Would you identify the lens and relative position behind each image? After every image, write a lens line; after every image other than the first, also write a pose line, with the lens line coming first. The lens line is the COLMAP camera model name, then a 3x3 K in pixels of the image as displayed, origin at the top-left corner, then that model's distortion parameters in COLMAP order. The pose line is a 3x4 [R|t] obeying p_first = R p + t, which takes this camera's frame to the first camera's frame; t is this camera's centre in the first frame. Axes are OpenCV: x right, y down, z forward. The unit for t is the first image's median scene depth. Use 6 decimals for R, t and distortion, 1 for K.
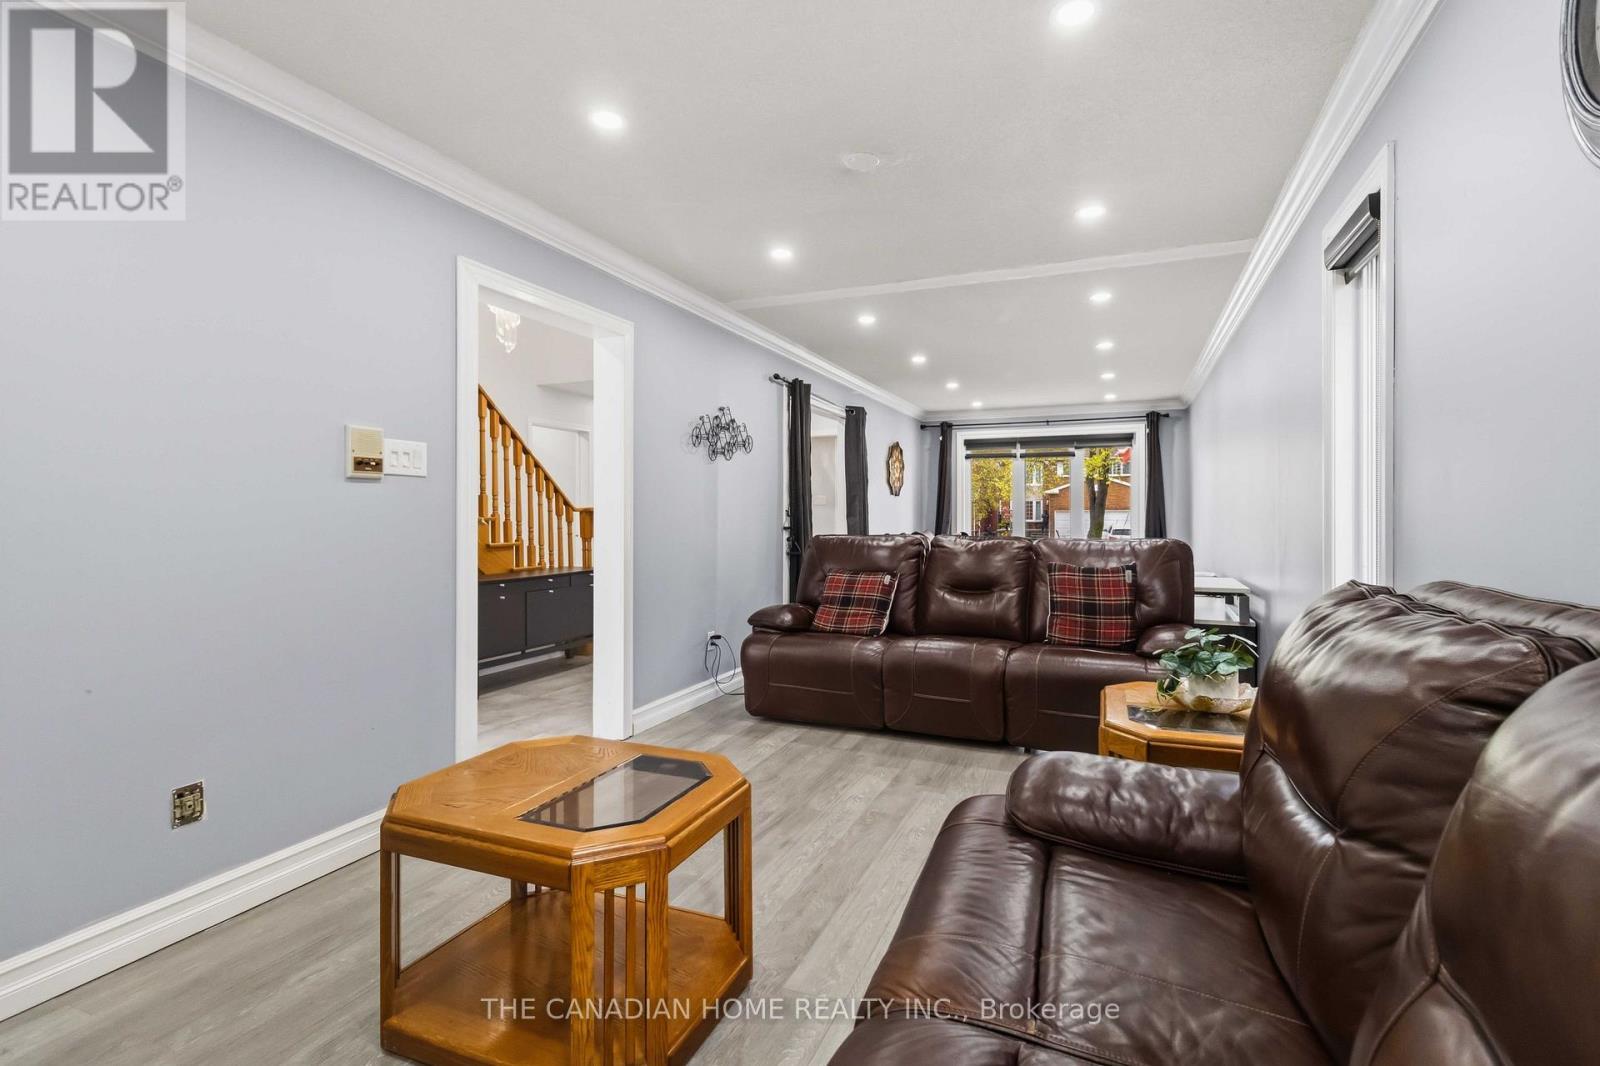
lens RADIAL K [[738.7, 0, 828.1], [0, 738.7, 523.6], [0, 0, 1]] dist [-0.001466, 0.000755]
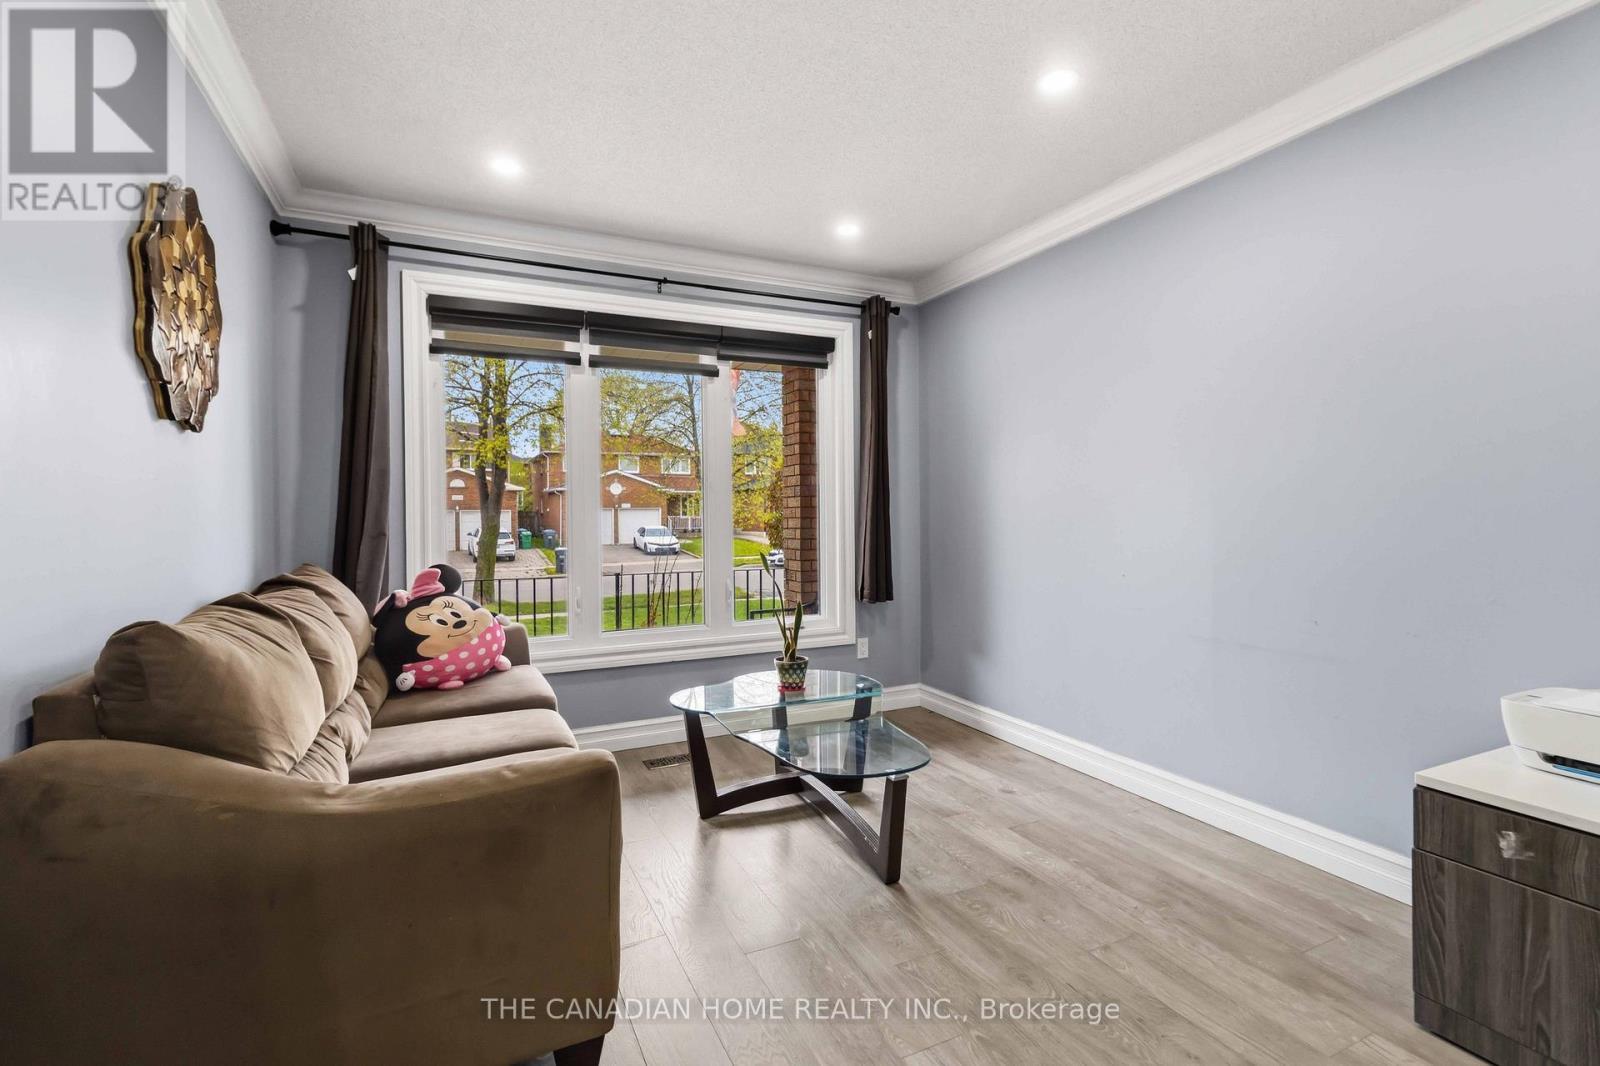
lens RADIAL K [[738.7, 0, 807.8], [0, 738.7, 523.6], [0, 0, 1]] dist [-0.001466, 0.000755]
pose [[0.669715, -0.011279, 0.742532, 0.047720], [0.013218, 0.999907, 0.003267, -0.006172], [-0.742500, 0.007627, 0.669802, 0.654976]]
